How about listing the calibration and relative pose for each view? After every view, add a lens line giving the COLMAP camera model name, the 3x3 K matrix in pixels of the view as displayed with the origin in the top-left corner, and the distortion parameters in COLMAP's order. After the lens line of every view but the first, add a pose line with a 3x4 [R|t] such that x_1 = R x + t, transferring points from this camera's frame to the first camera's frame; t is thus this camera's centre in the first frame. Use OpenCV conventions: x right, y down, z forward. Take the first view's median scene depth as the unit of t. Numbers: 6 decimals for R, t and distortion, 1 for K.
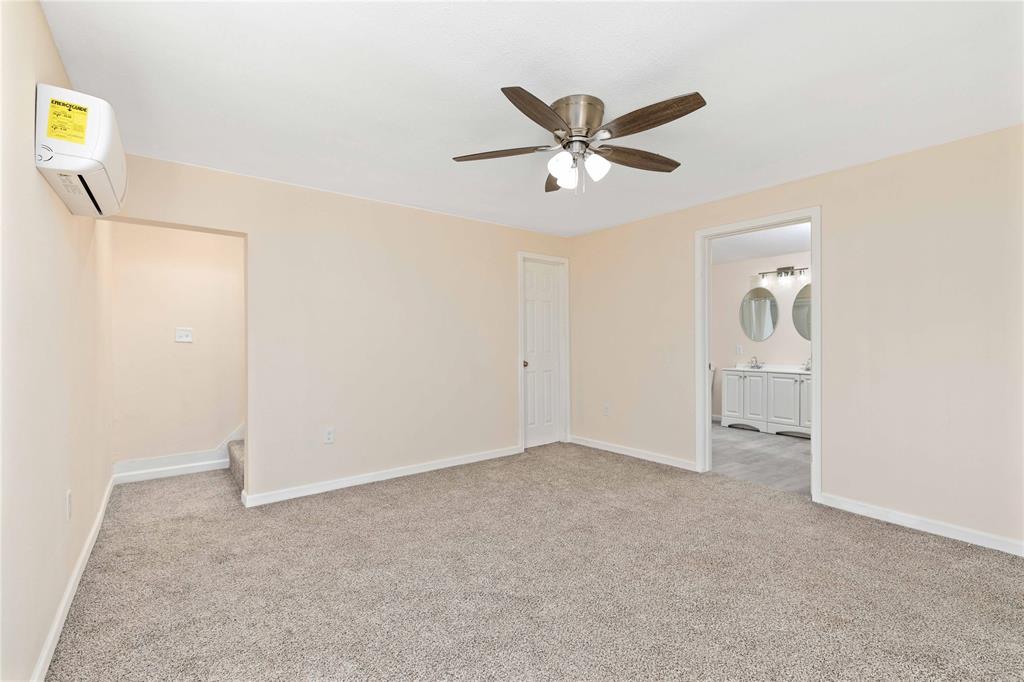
lens RADIAL K [[448.2, 0, 505.1], [0, 448.2, 342.2], [0, 0, 1]] dist [0.007394, 0.000432]
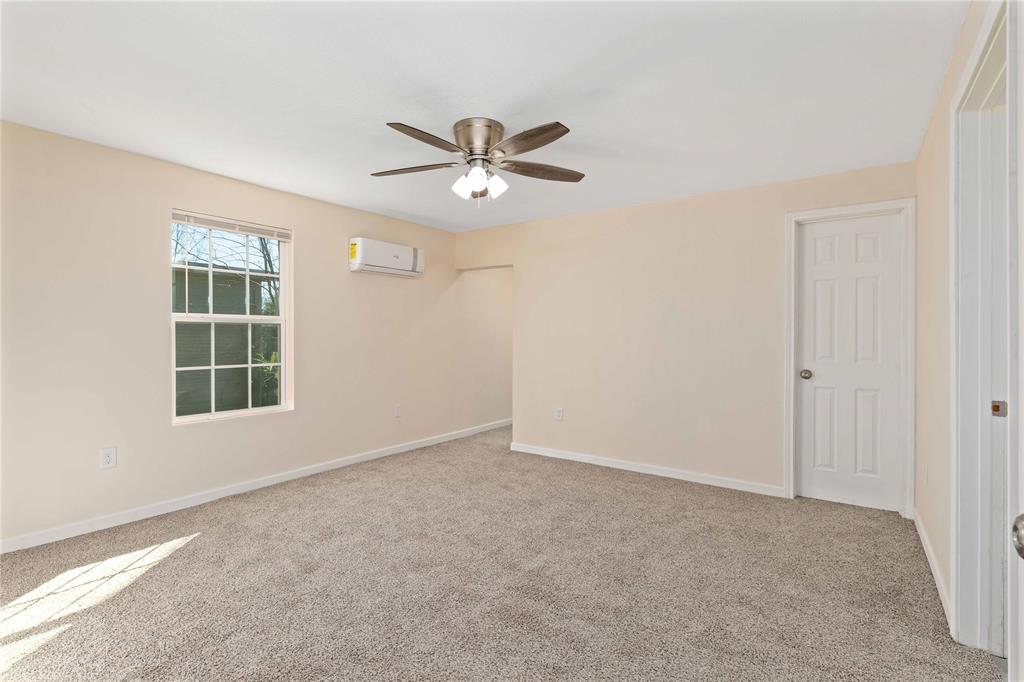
lens RADIAL K [[487.1, 0, 511.3], [0, 487.1, 335.4], [0, 0, 1]] dist [0.000232, -0.000002]
pose [[0.288892, 0.002591, -0.957358, 0.846411], [-0.008915, 0.999960, 0.000016, -0.008663], [0.957320, 0.008530, 0.288903, 0.470031]]
